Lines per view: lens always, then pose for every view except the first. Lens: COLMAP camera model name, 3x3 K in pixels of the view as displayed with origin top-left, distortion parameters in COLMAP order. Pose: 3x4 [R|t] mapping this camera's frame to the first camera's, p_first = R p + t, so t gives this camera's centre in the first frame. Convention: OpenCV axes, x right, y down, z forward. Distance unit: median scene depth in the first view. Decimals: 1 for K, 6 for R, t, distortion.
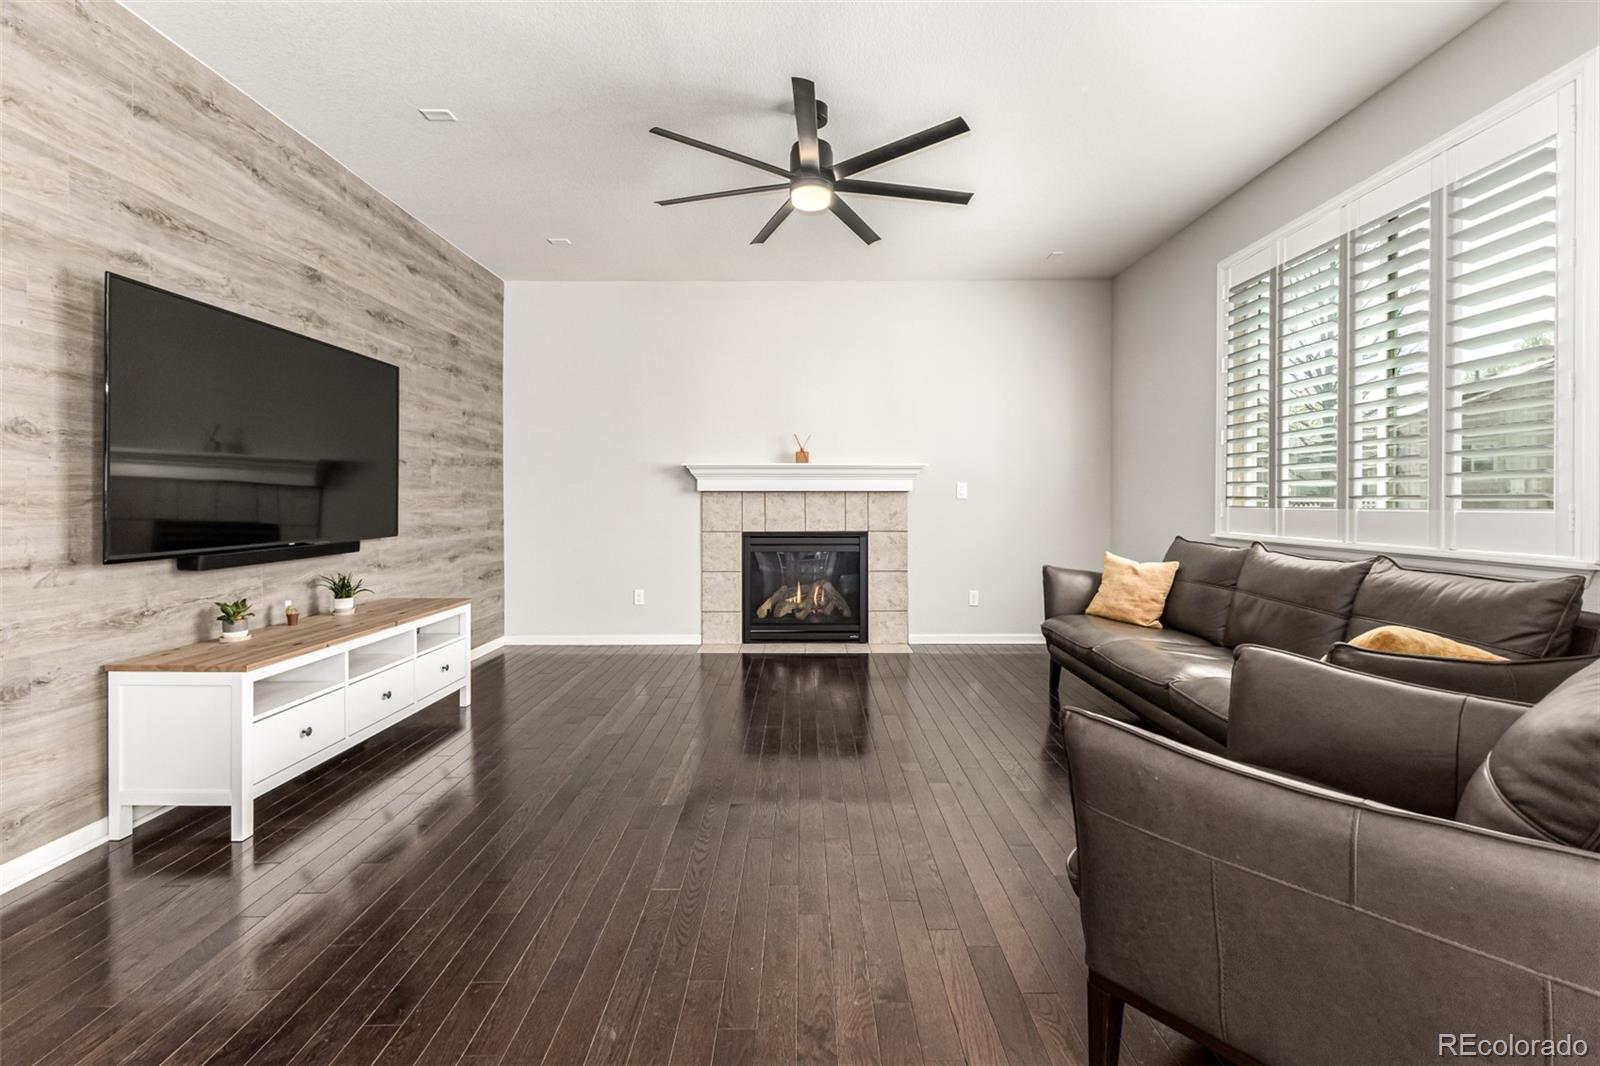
lens RADIAL K [[689.7, 0, 790.4], [0, 689.7, 496.2], [0, 0, 1]] dist [0.008498, -0.001146]
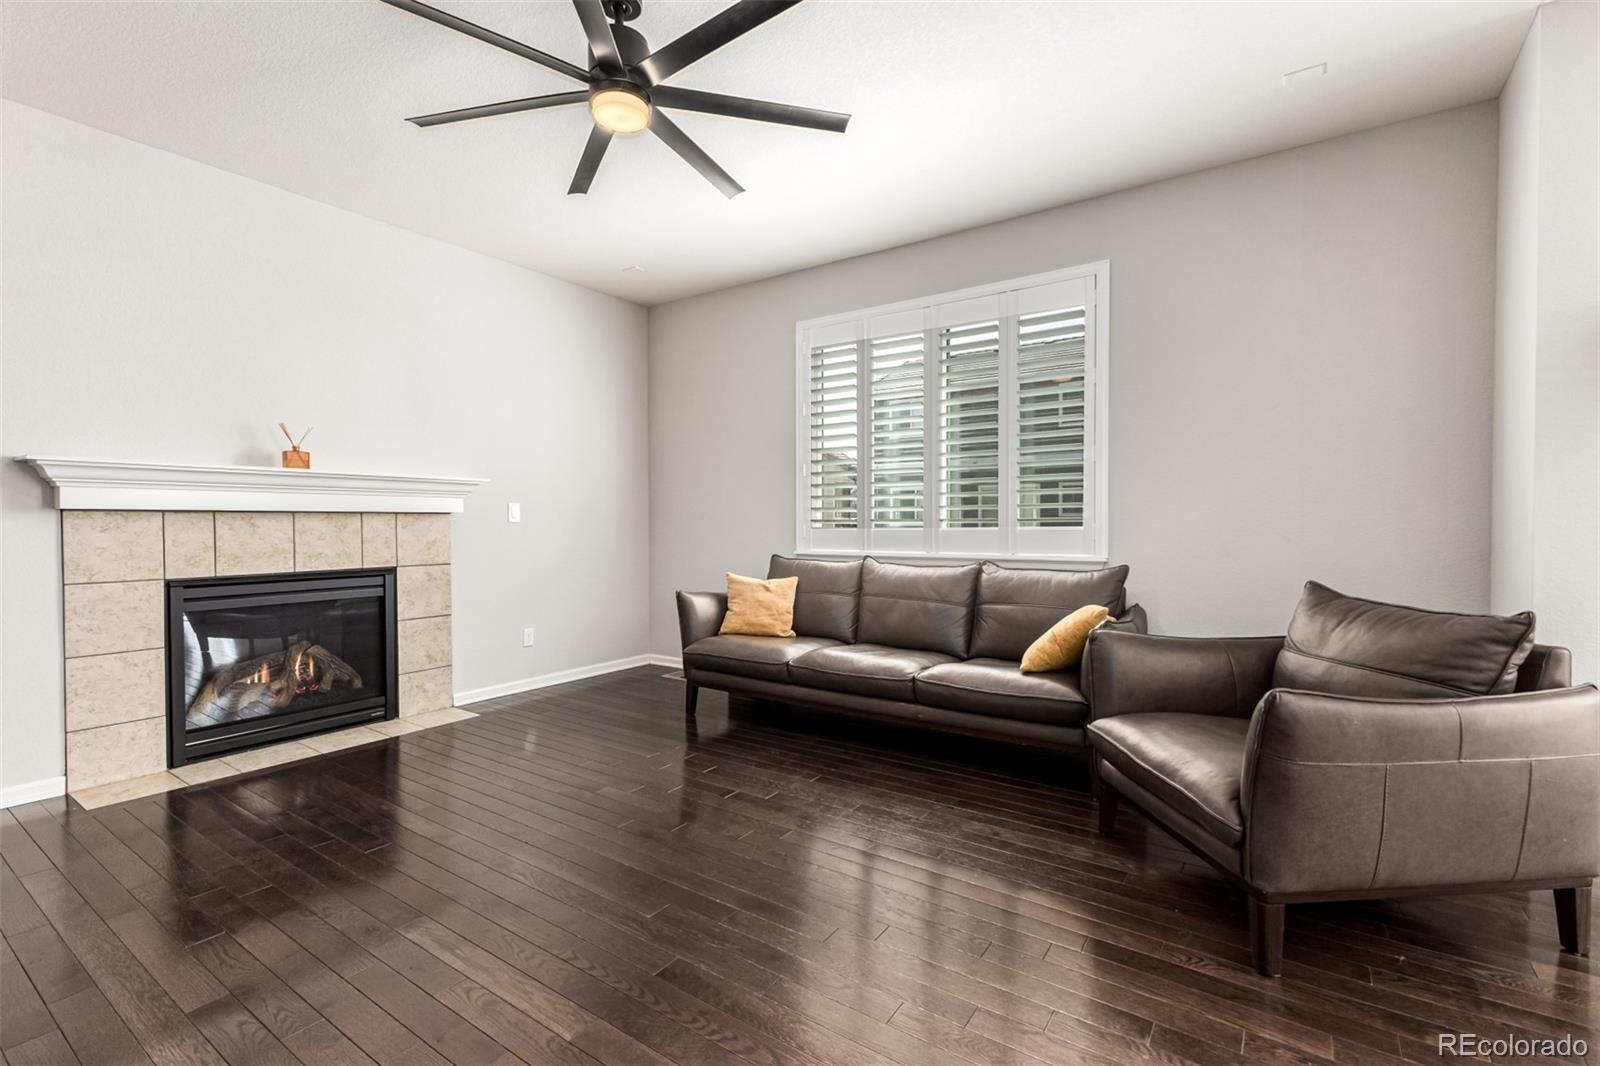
lens RADIAL K [[689.7, 0, 810.9], [0, 689.7, 522.5], [0, 0, 1]] dist [0.008498, -0.001146]
pose [[0.574181, -0.000782, 0.818728, -0.239136], [-0.001584, 0.999997, 0.002066, 0.001760], [-0.818727, -0.002483, 0.574178, 0.214740]]
